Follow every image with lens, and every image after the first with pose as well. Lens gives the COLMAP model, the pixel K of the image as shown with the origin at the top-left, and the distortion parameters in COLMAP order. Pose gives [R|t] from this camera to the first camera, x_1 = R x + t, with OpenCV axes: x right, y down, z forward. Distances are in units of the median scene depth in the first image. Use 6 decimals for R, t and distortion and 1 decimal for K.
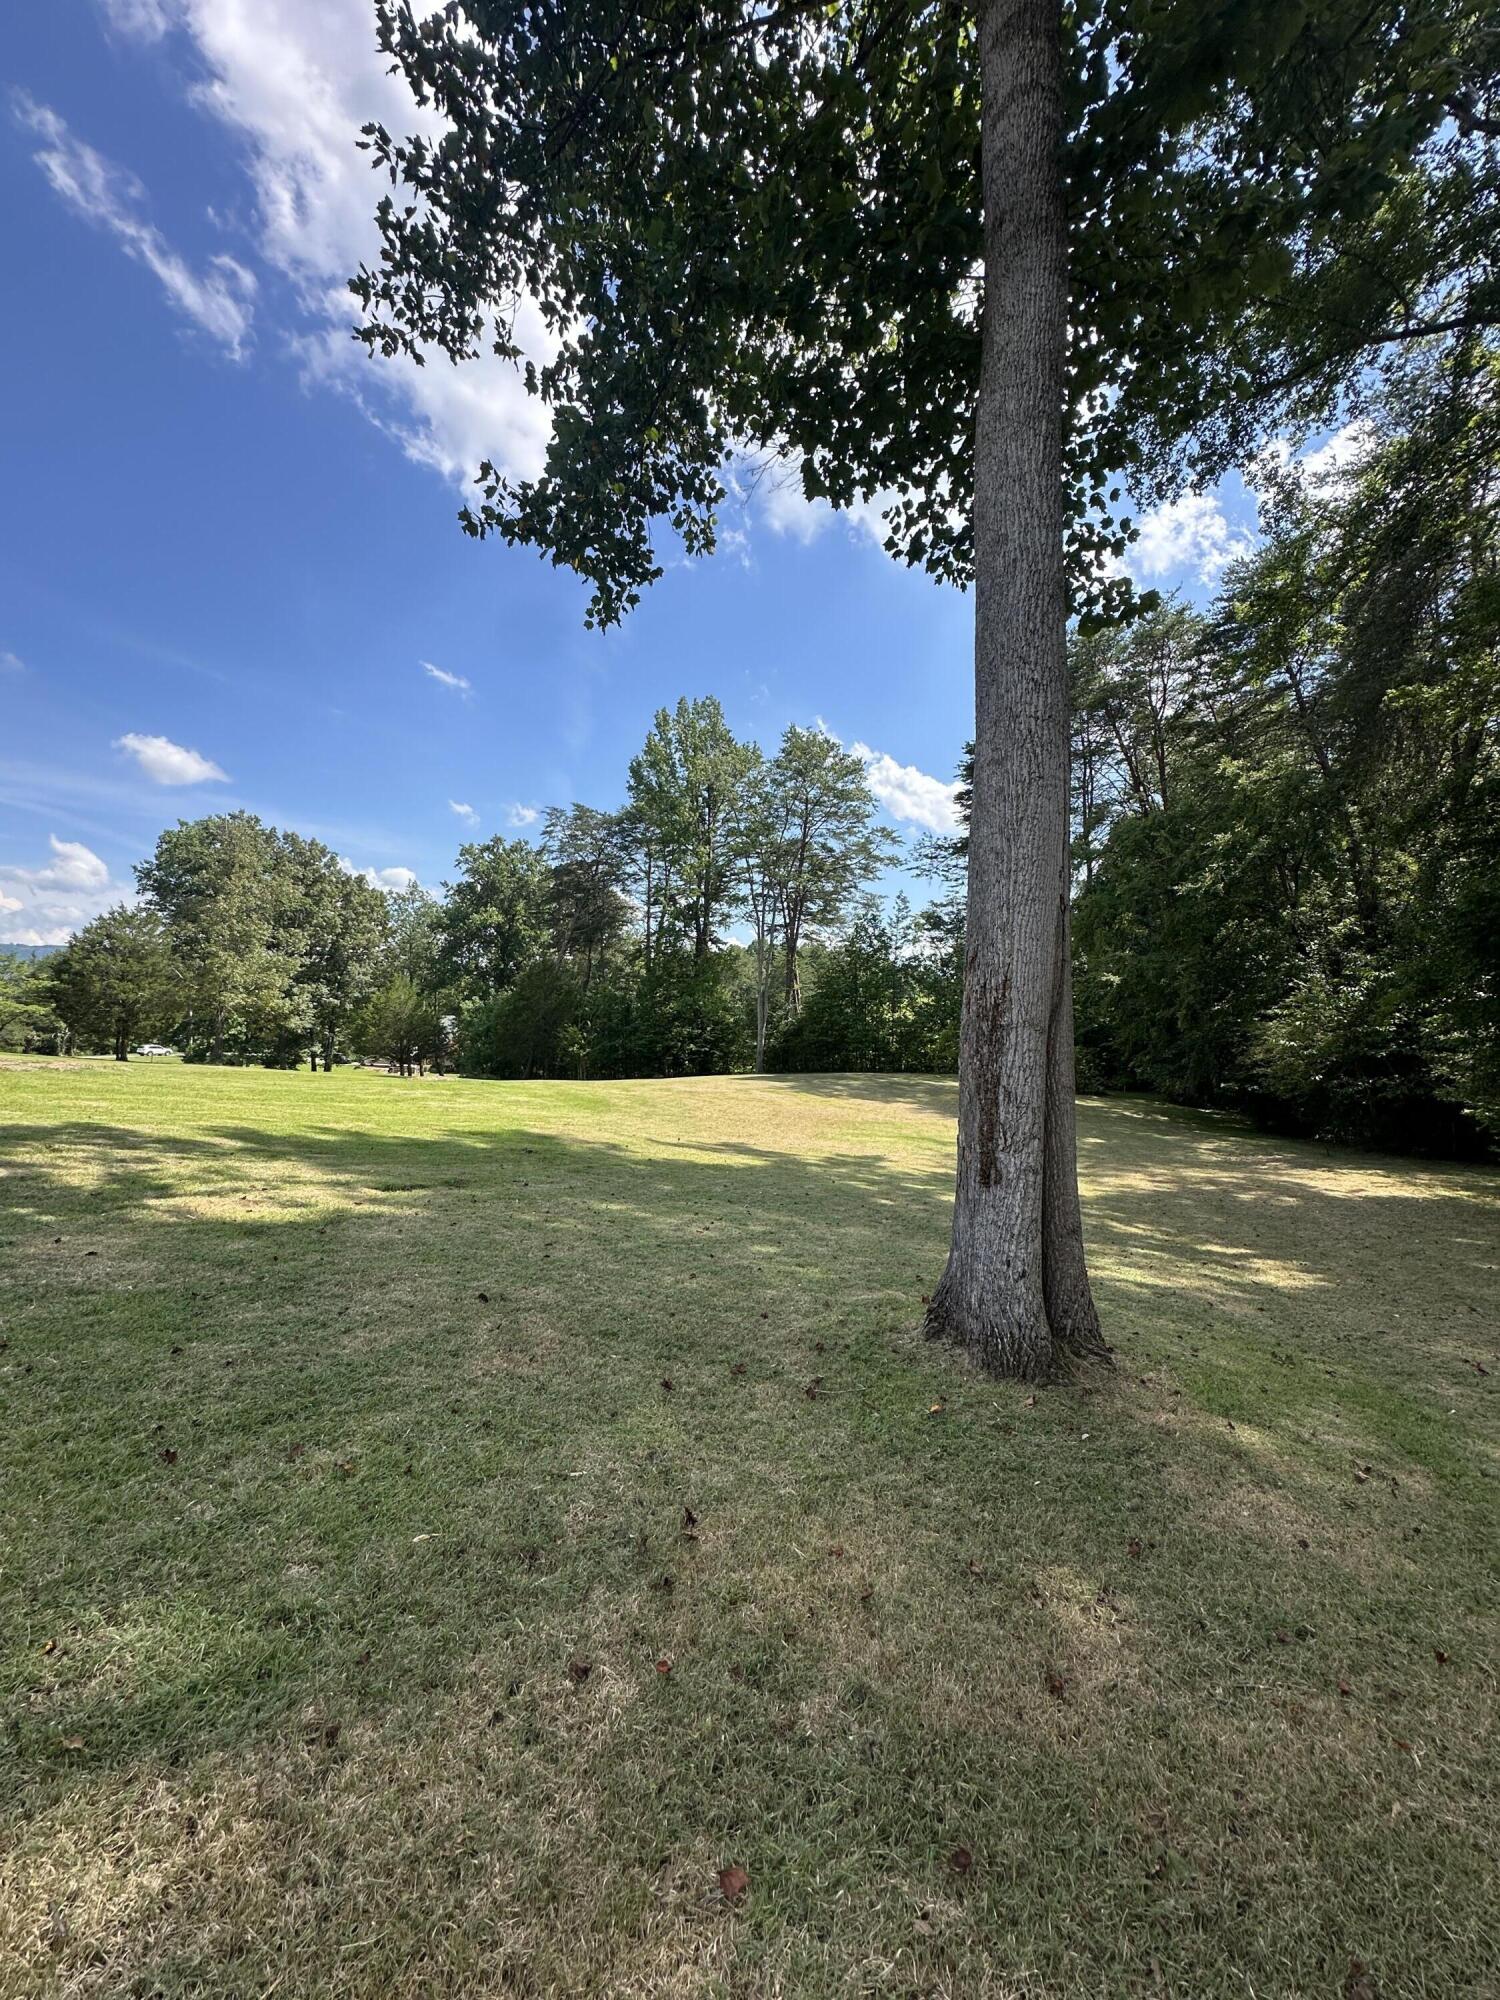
lens RADIAL K [[801.1, 0, 742.1], [0, 801.1, 989.3], [0, 0, 1]] dist [-0.005485, 0.000458]
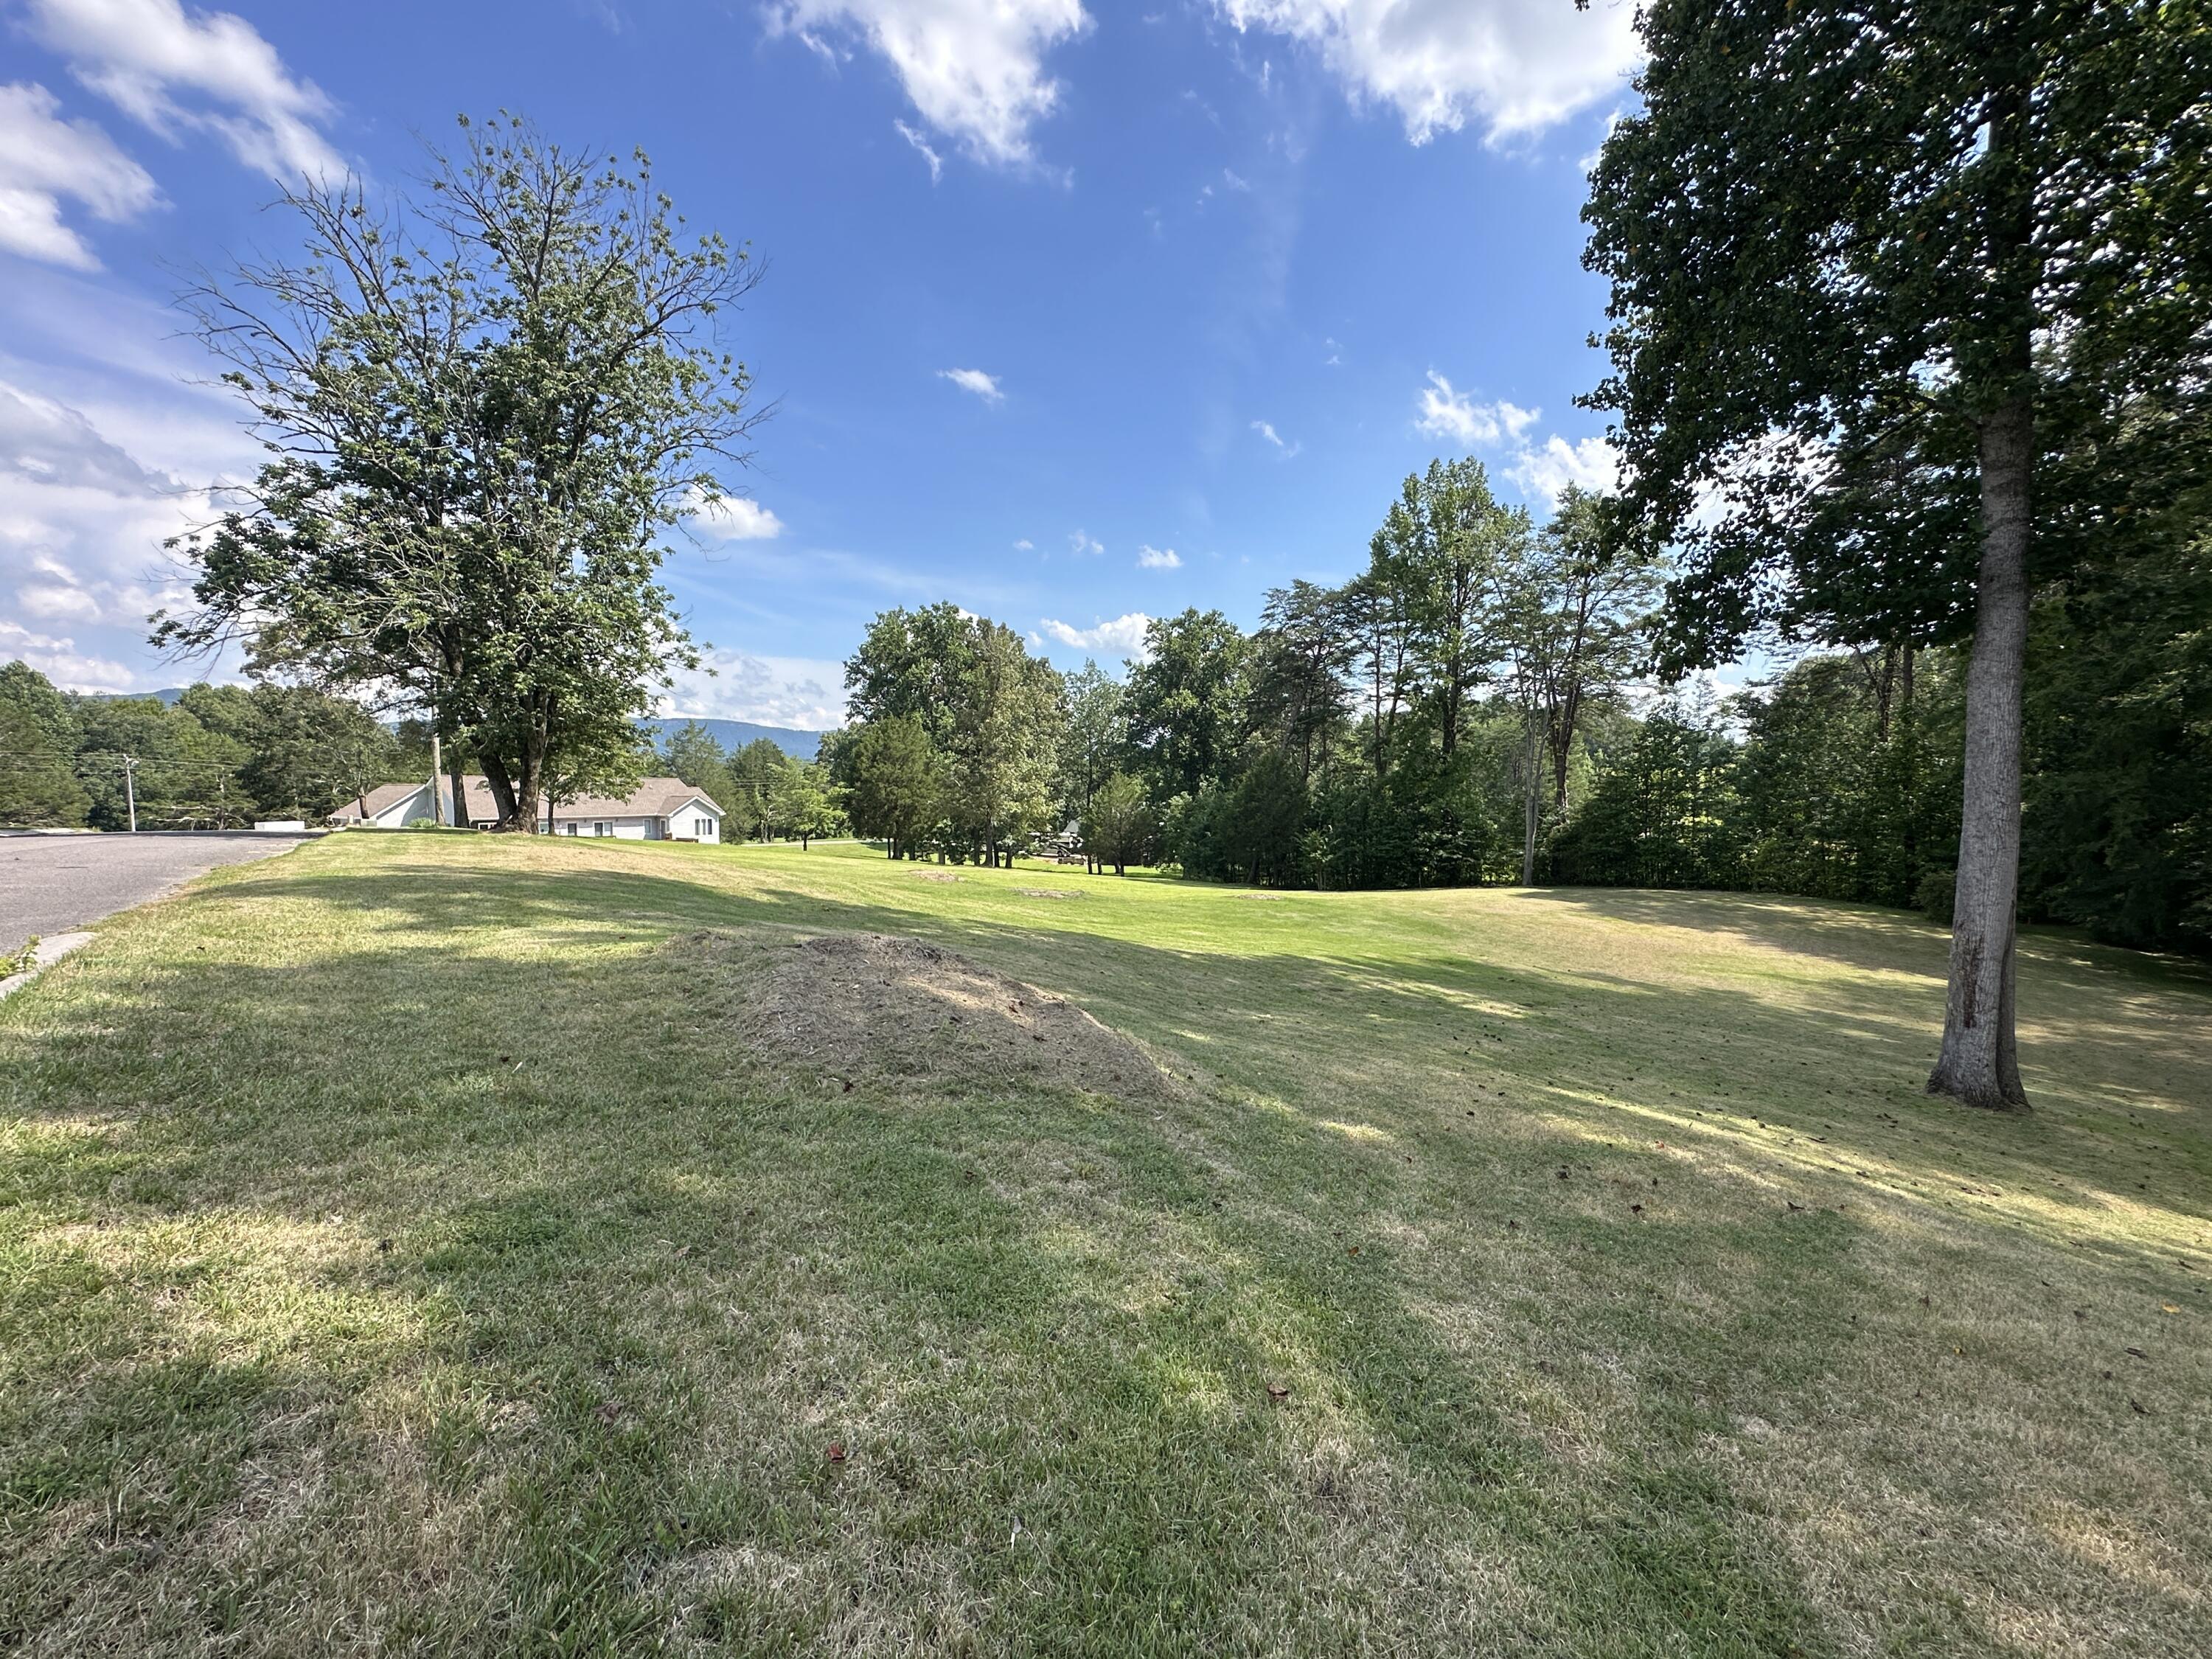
lens RADIAL K [[991.4, 0, 1103.5], [0, 991.4, 830.5], [0, 0, 1]] dist [-0.003664, 0.000608]
pose [[0.953954, 0.009976, -0.299787, -0.092193], [0.012916, 0.997154, 0.074283, -0.042557], [0.299675, -0.074735, 0.951110, -0.181997]]
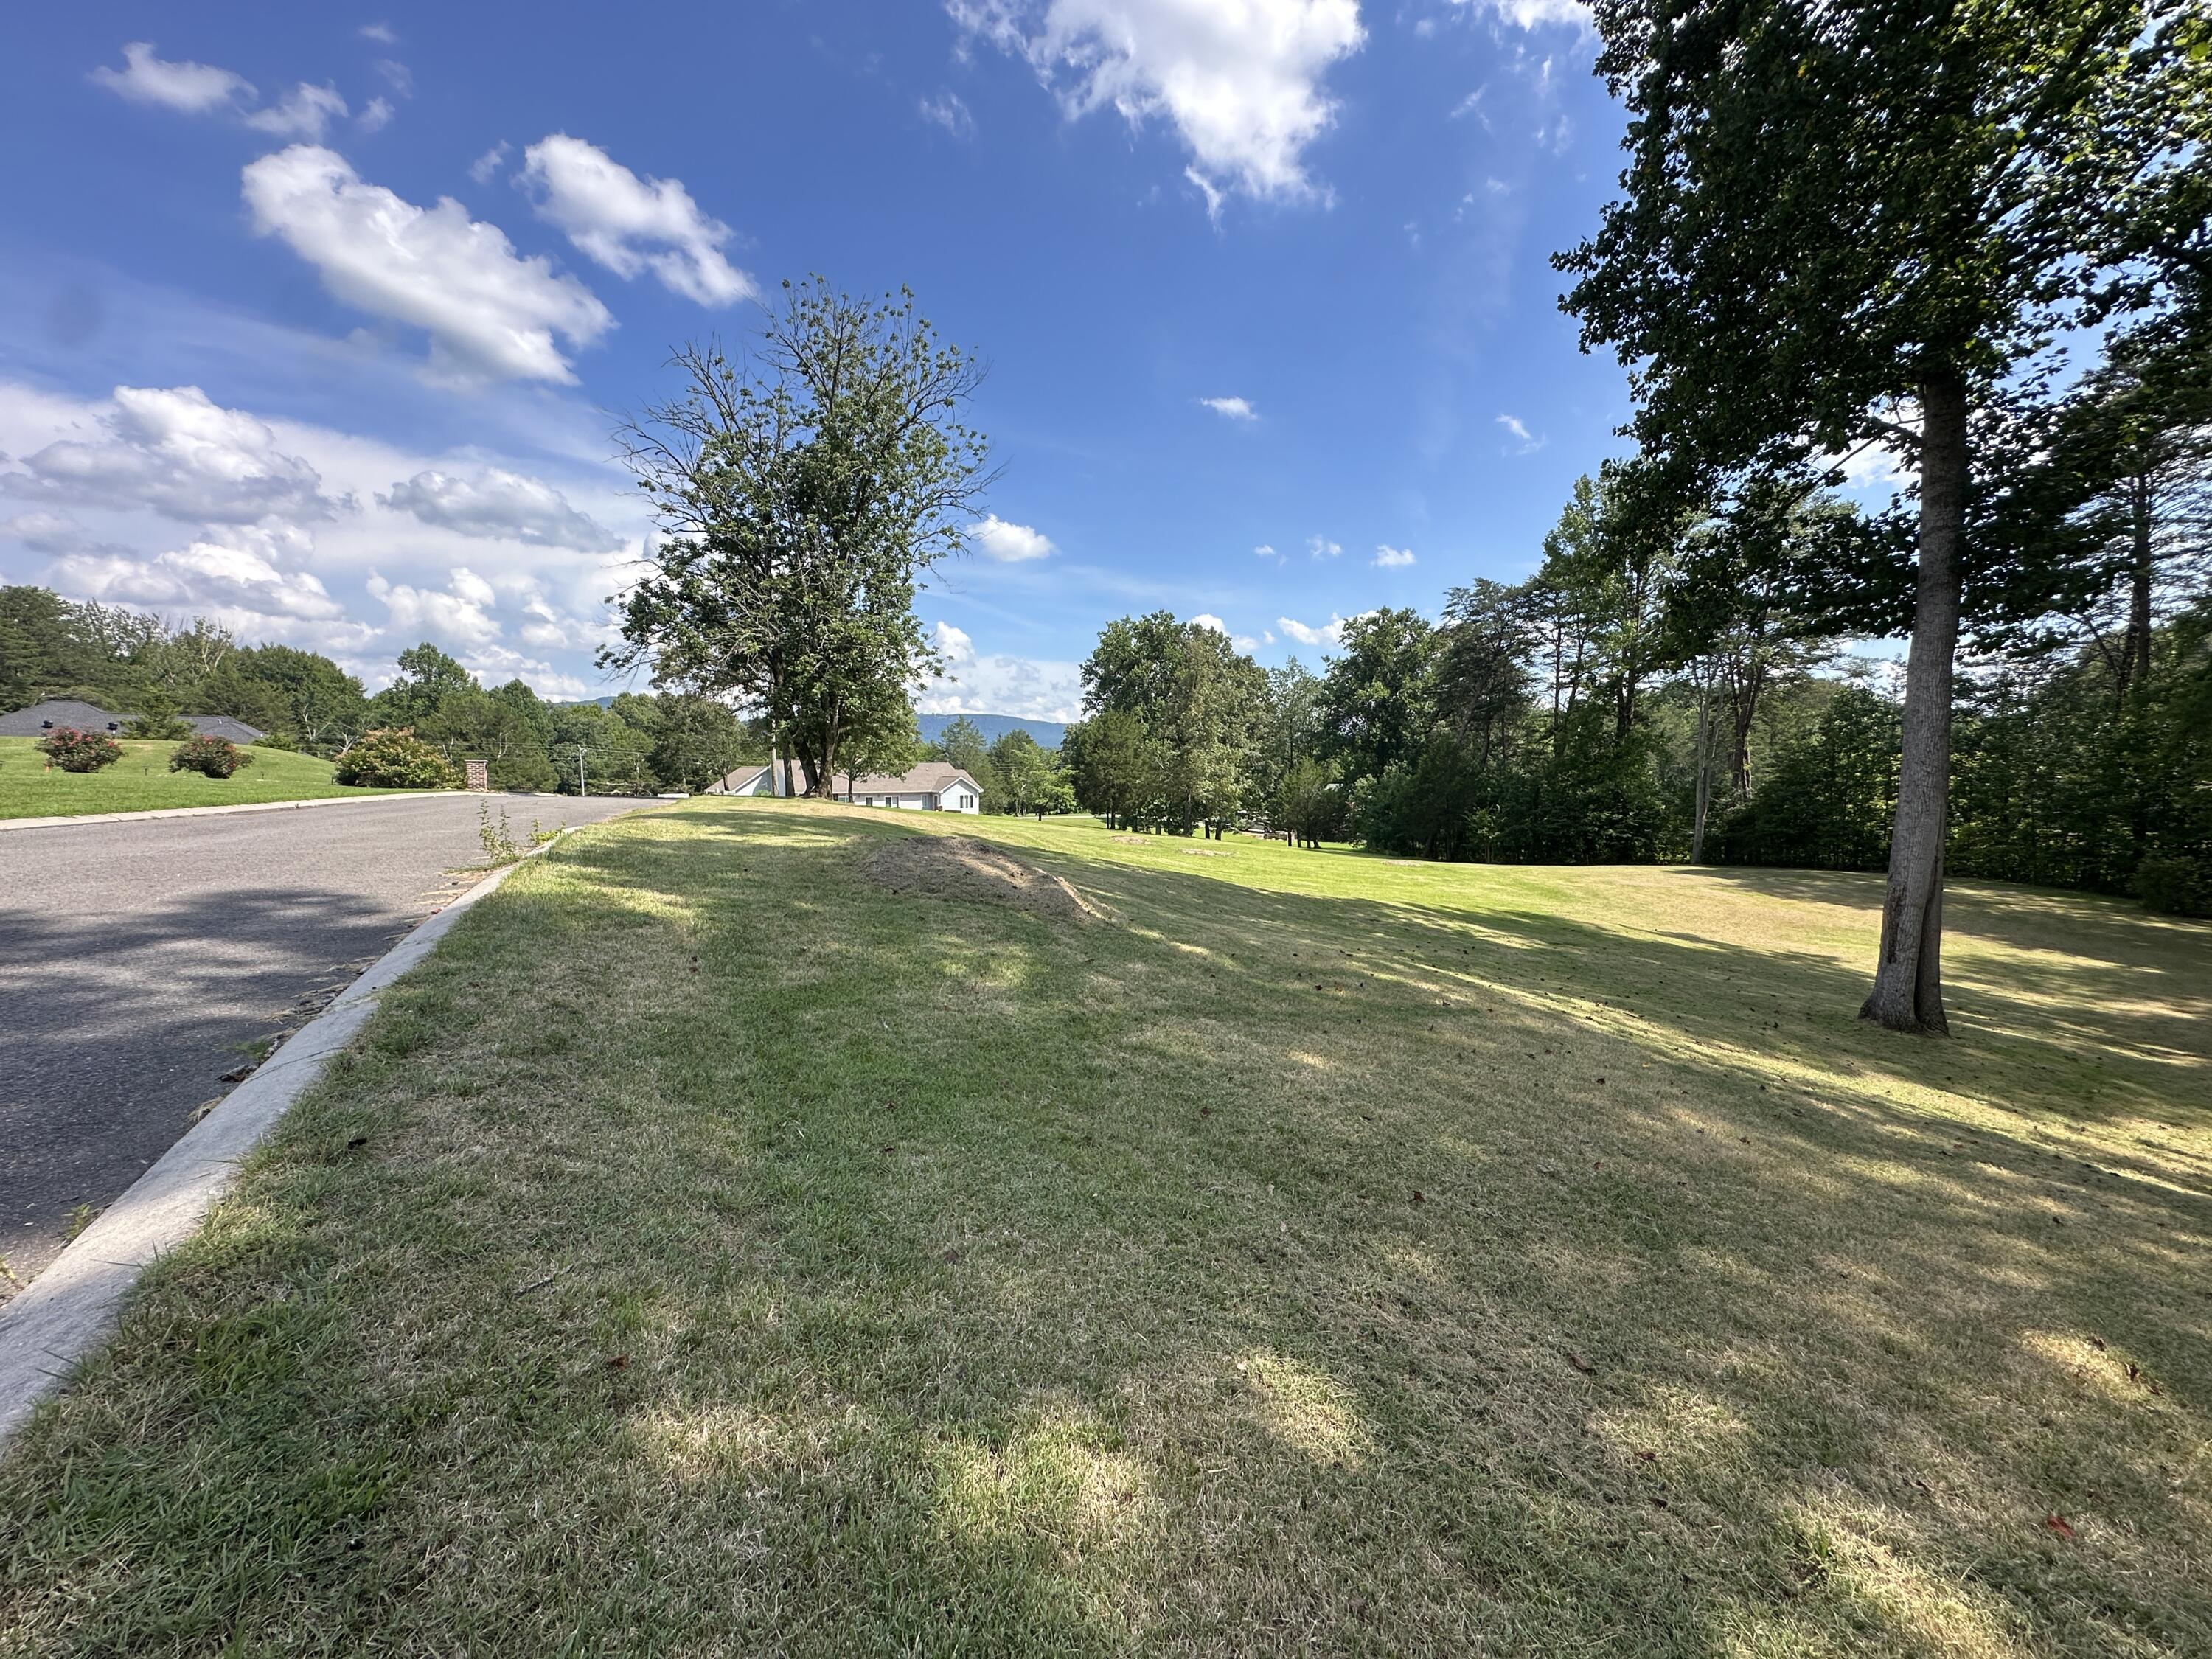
lens RADIAL K [[884.1, 0, 1105.5], [0, 884.1, 829.9], [0, 0, 1]] dist [-0.004502, 0.001363]
pose [[0.854607, 0.033182, -0.518214, -0.032608], [0.017323, 0.995579, 0.092315, -0.039670], [0.518987, -0.087870, 0.850254, -0.217977]]
